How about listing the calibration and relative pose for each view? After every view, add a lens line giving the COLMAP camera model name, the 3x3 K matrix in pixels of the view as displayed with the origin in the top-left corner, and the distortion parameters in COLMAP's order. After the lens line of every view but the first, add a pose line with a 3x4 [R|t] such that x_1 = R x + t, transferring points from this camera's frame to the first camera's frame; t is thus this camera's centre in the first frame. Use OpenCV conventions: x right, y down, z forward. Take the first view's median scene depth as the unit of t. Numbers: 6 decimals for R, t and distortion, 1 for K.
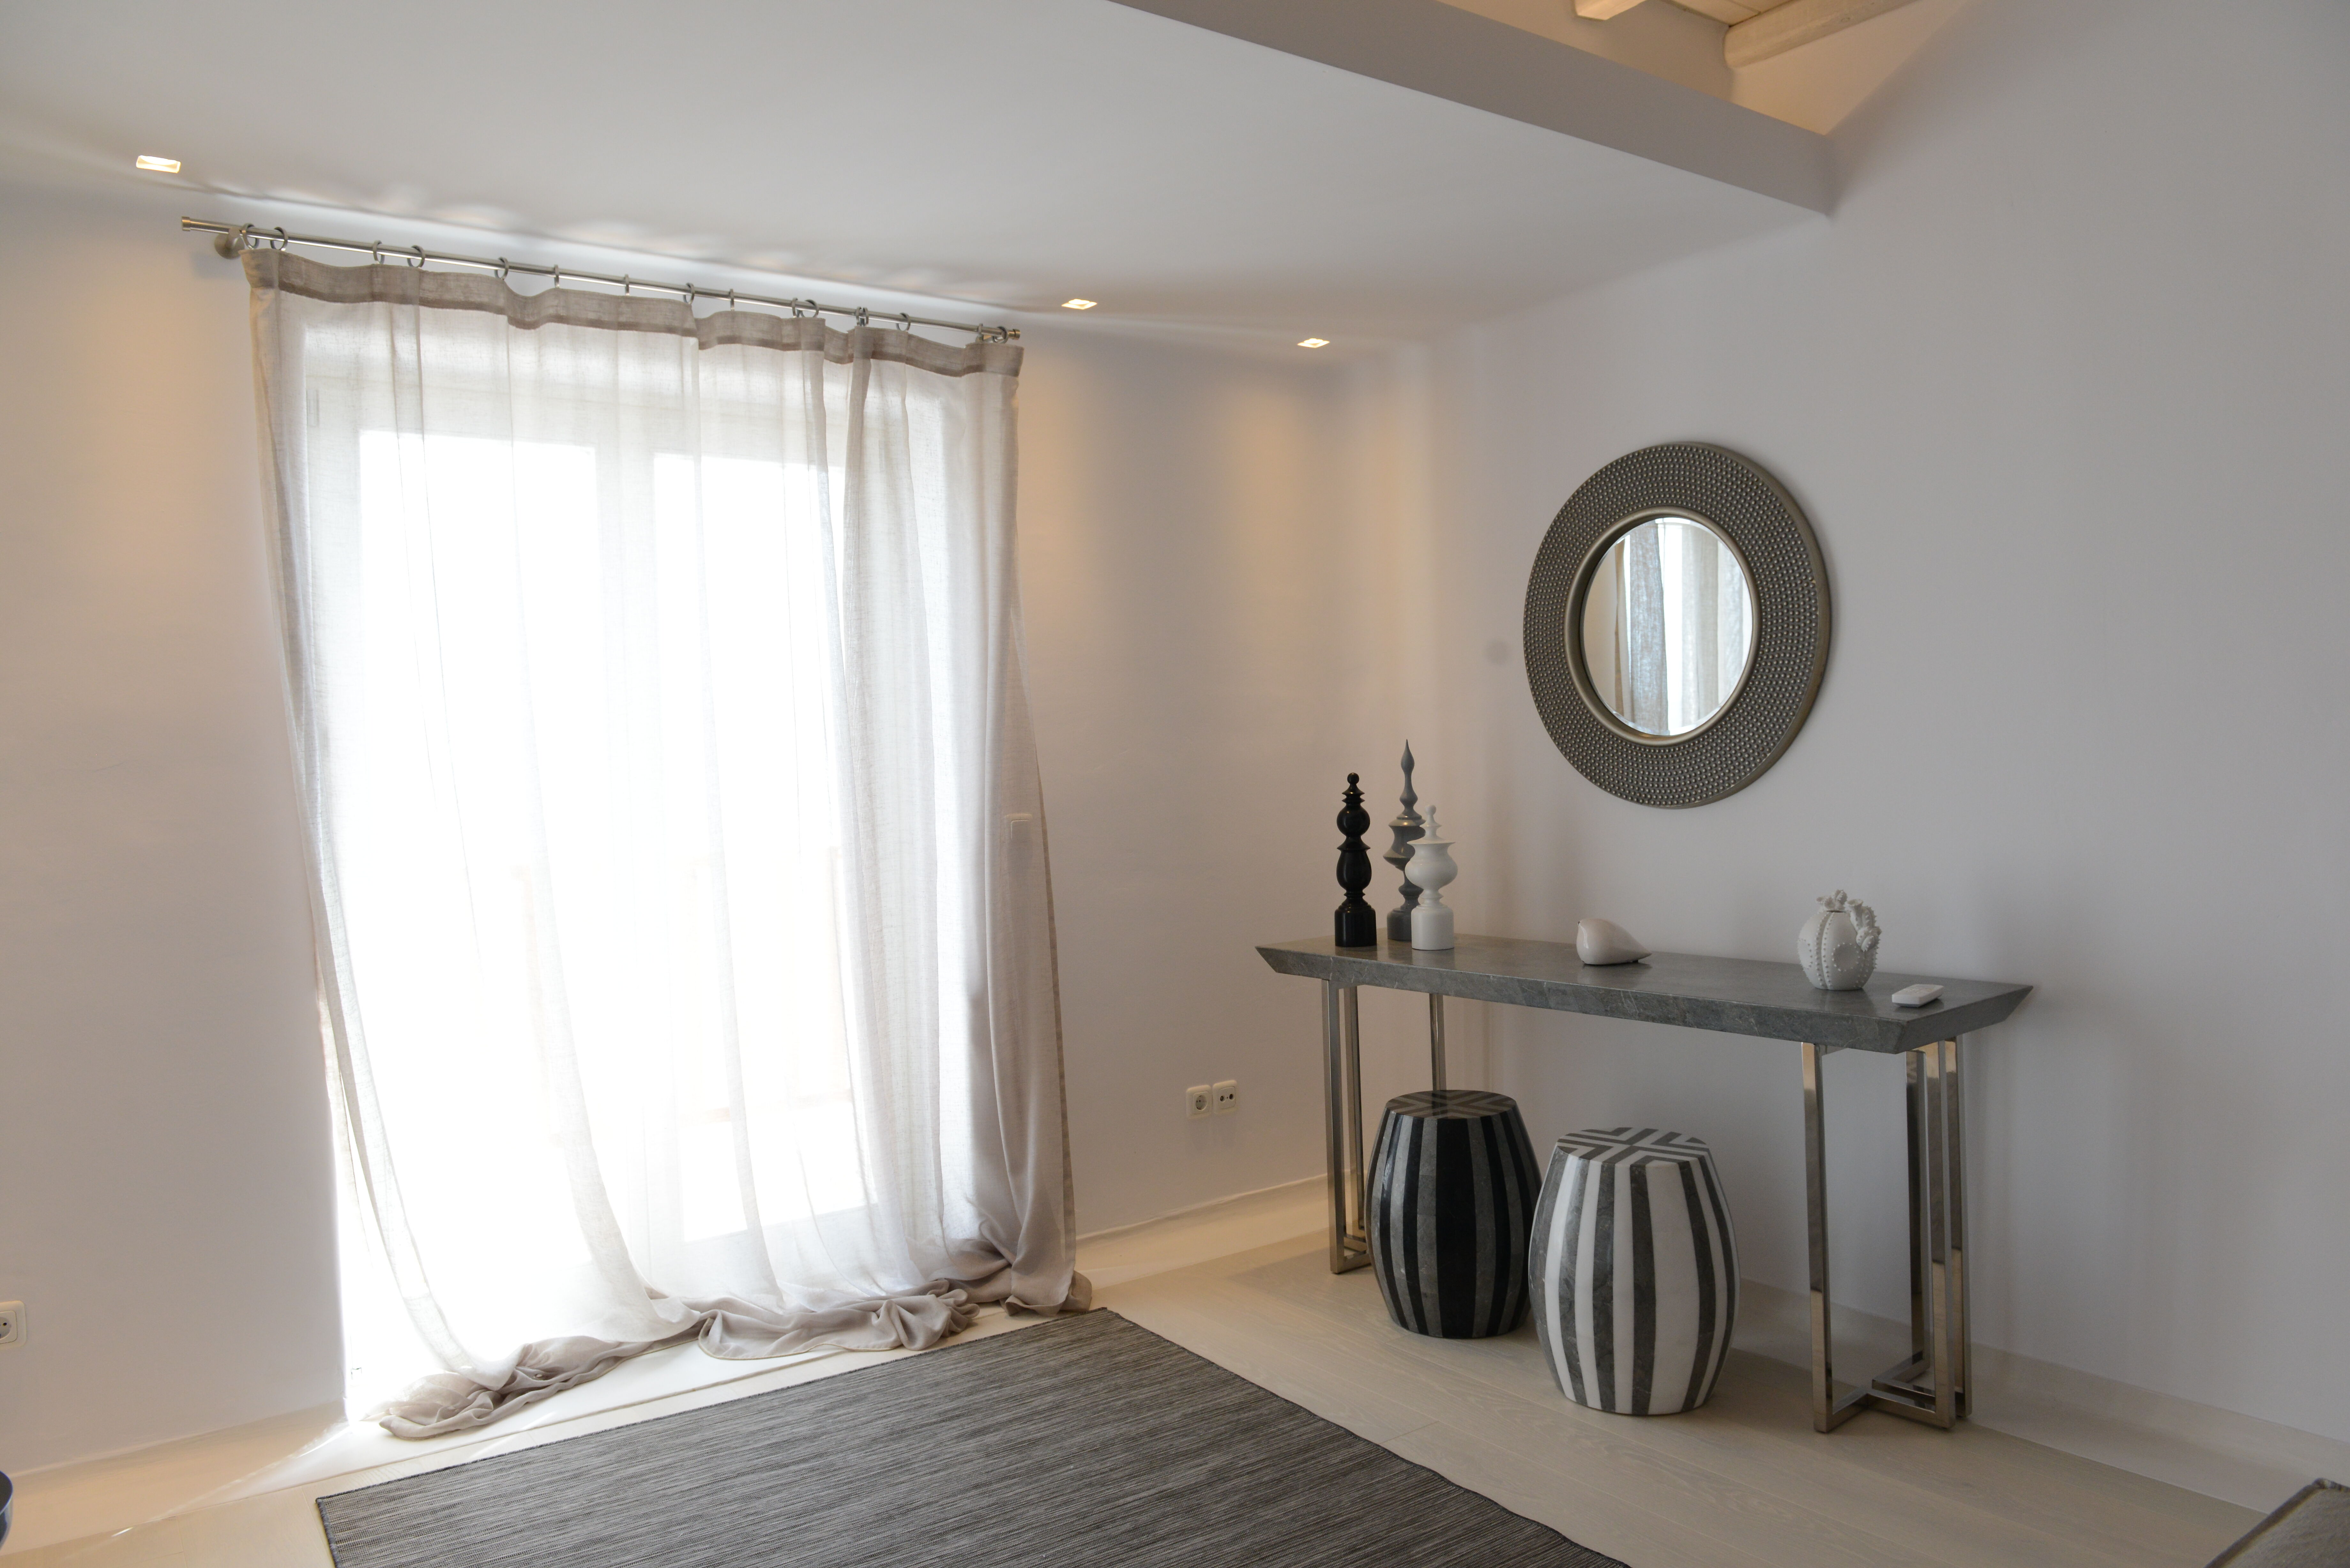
lens RADIAL K [[1628.5, 0, 1176.9], [0, 1628.5, 783.7], [0, 0, 1]] dist [-0.012166, -0.000141]
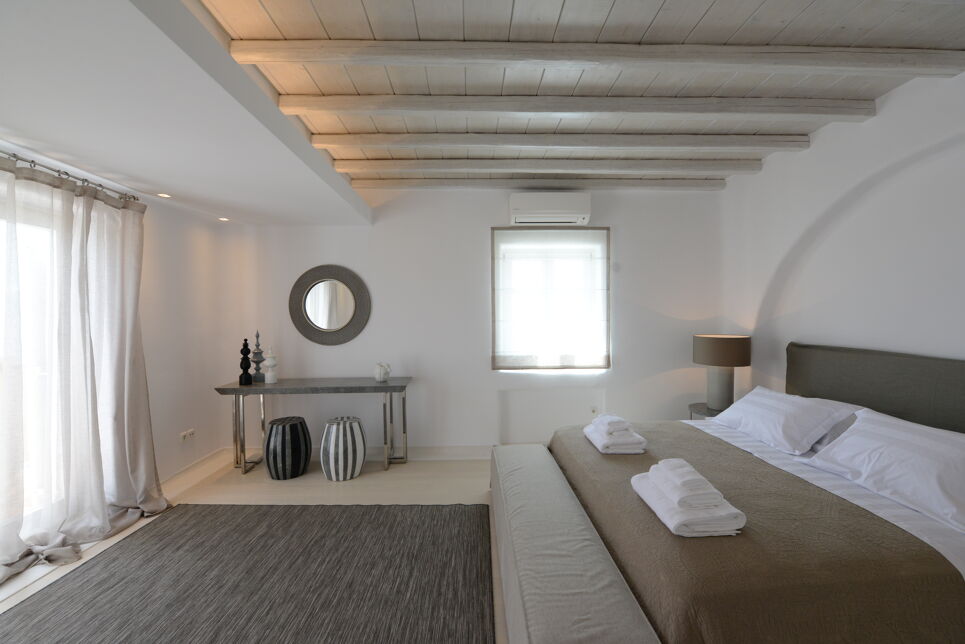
lens RADIAL K [[376.4, 0, 482.3], [0, 376.4, 320.9], [0, 0, 1]] dist [-0.000576, -0.000278]
pose [[0.584883, 0.021958, 0.810821, -0.316898], [0.004553, 0.999529, -0.030352, -0.021157], [-0.811105, 0.021444, 0.584507, 0.055167]]
